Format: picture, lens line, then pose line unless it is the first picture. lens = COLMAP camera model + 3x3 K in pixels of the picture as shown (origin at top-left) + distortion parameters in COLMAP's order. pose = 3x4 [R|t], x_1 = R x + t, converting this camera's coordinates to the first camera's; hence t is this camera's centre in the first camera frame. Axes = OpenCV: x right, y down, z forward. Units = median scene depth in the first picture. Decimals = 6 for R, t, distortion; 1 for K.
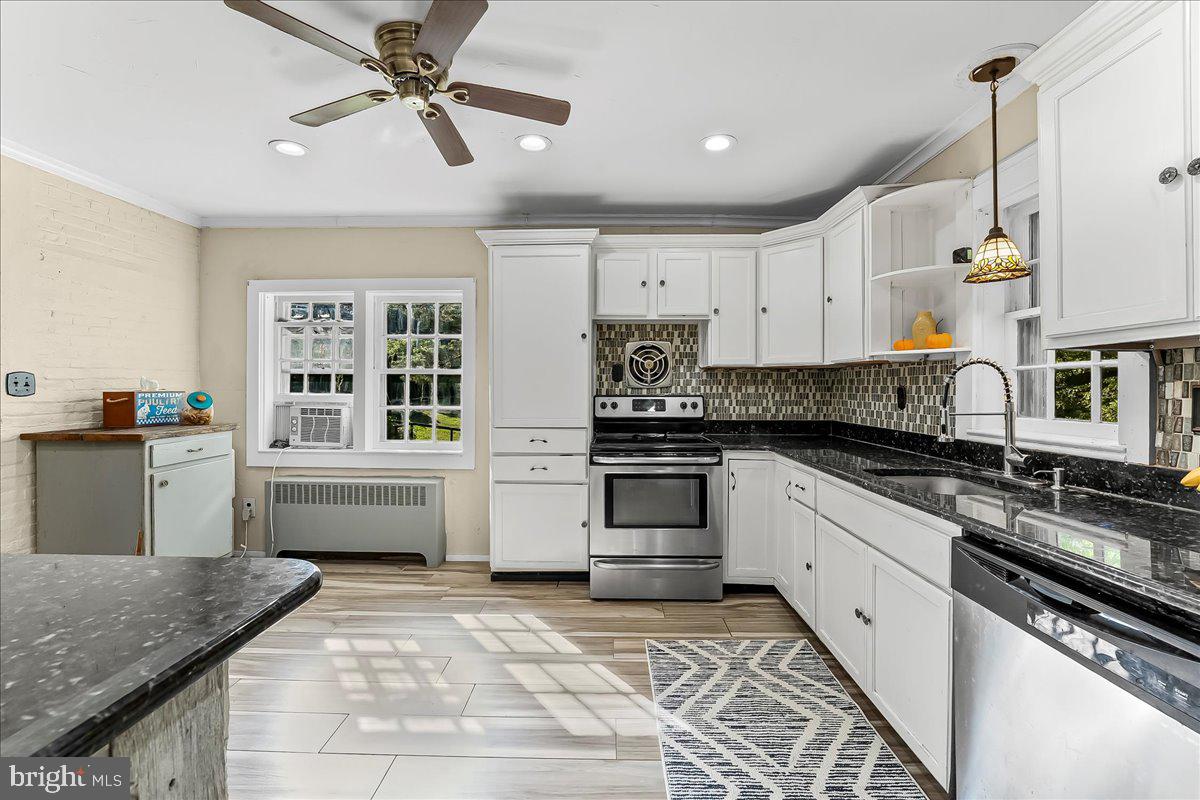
lens RADIAL K [[499.5, 0, 600.3], [0, 499.5, 380.7], [0, 0, 1]] dist [-0.000934, 0.000140]
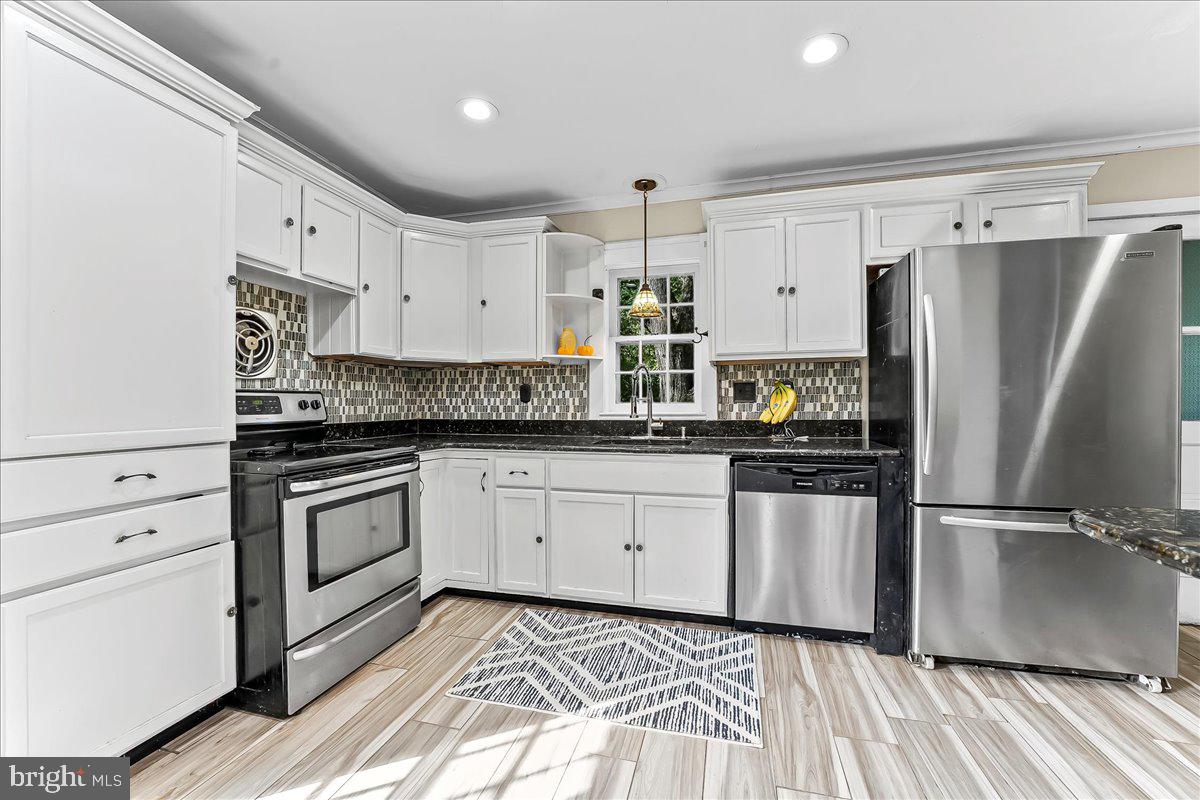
lens RADIAL K [[491.2, 0, 600.0], [0, 491.2, 400.0], [0, 0, 1]] dist [-0.001223, 0.000033]
pose [[0.240347, 0.002027, 0.970685, -0.557476], [-0.010718, 0.999942, 0.000566, 0.049044], [-0.970628, -0.010539, 0.240355, 0.538748]]
